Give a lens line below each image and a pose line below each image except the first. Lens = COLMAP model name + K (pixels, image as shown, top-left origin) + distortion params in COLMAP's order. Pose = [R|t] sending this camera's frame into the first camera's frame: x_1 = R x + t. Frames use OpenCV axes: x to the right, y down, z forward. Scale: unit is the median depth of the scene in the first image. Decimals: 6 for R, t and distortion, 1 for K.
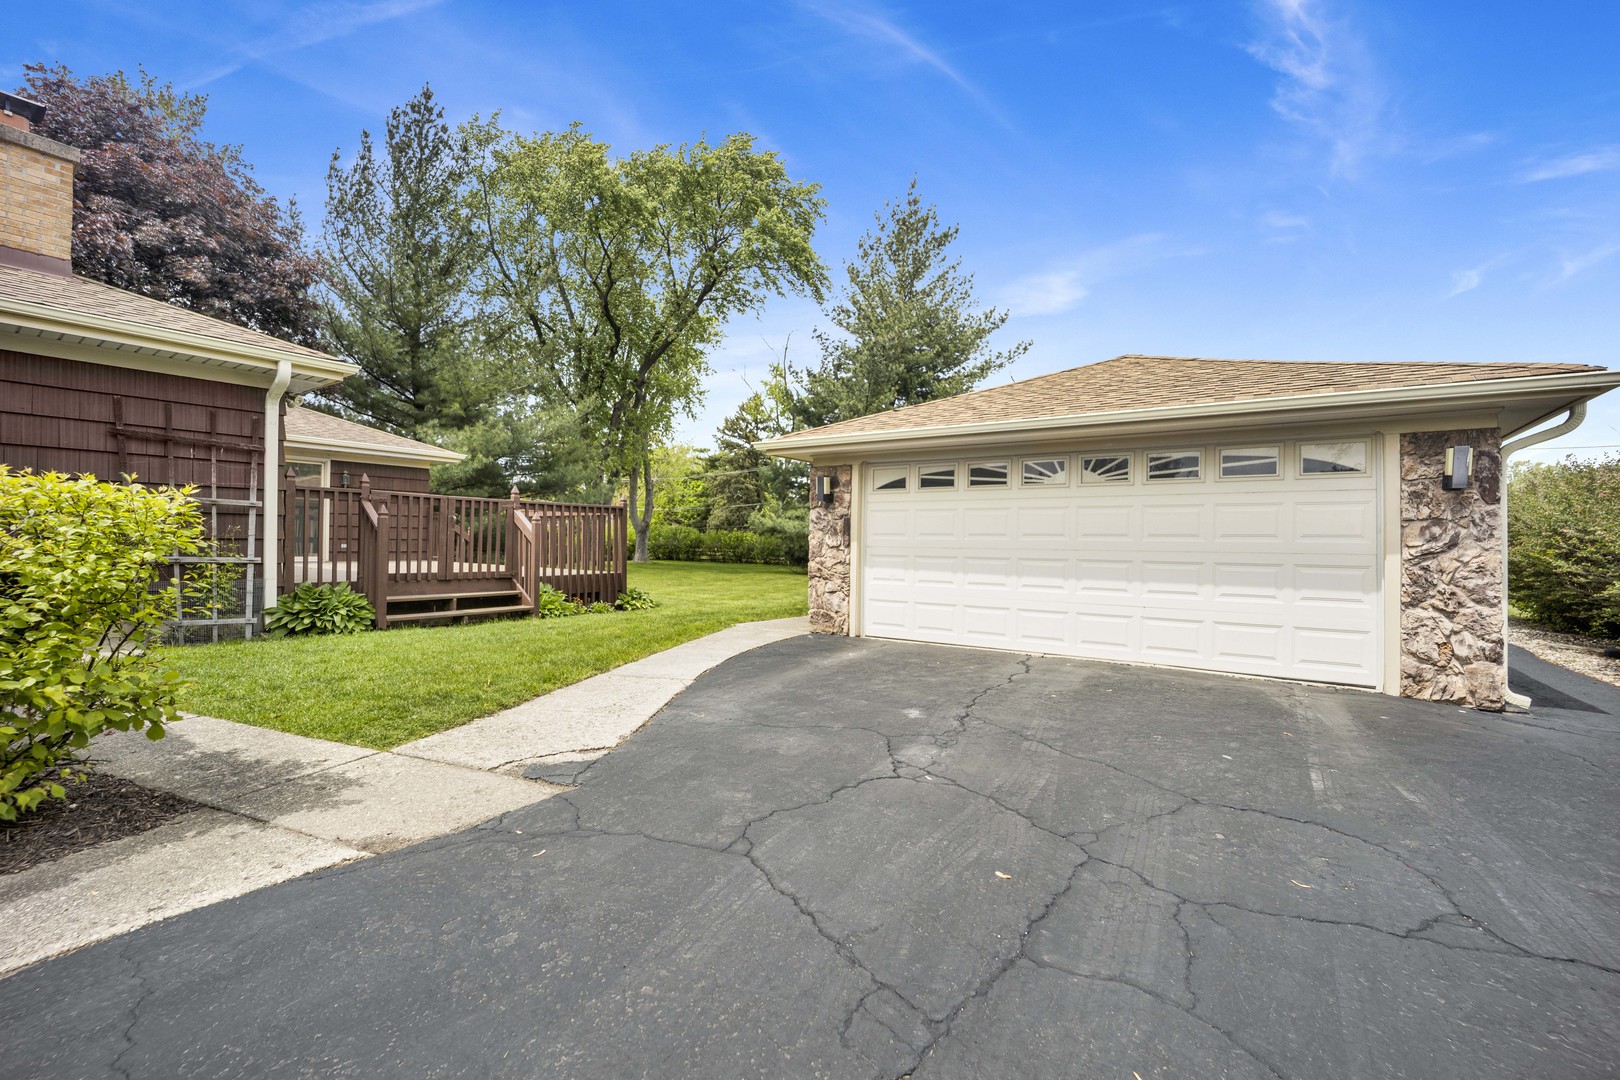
lens RADIAL K [[672.4, 0, 810.0], [0, 672.4, 540.0], [0, 0, 1]] dist [-0.017525, -0.000148]
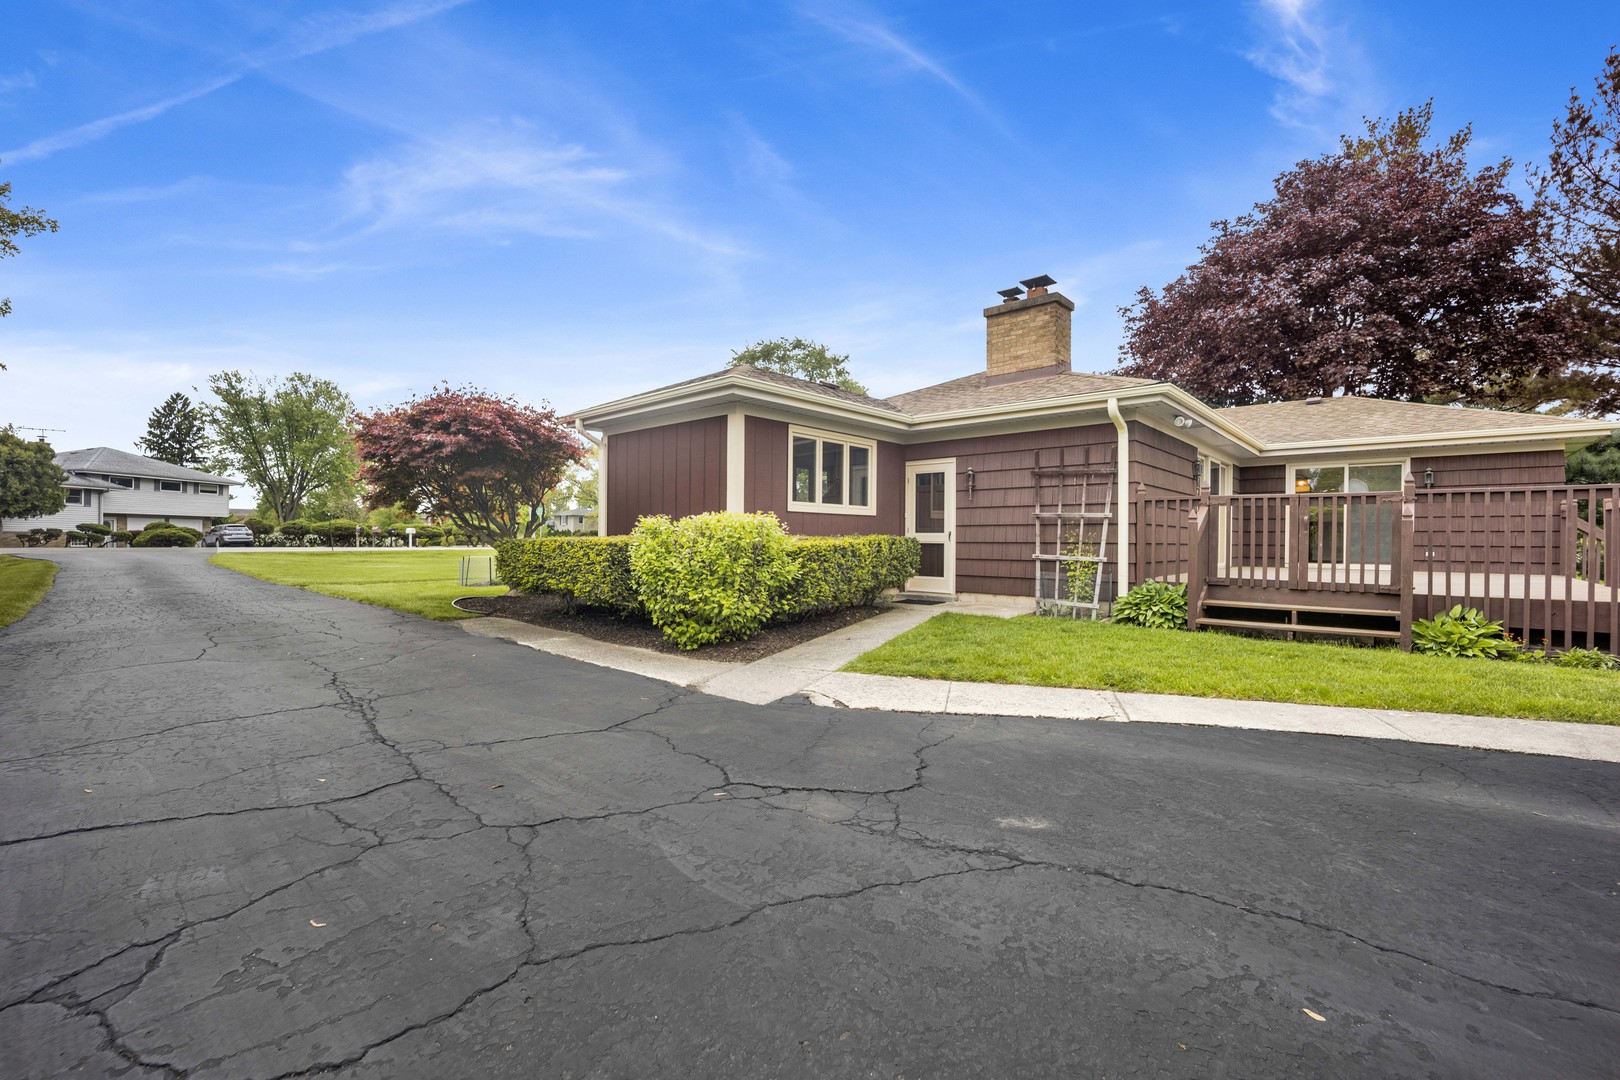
lens RADIAL K [[677.7, 0, 808.4], [0, 677.7, 540.5], [0, 0, 1]] dist [-0.020282, 0.000011]
pose [[-0.112316, -0.012154, -0.993598, 0.795637], [-0.005799, 0.999916, -0.011576, 0.018252], [0.993656, 0.004461, -0.112377, 0.908660]]
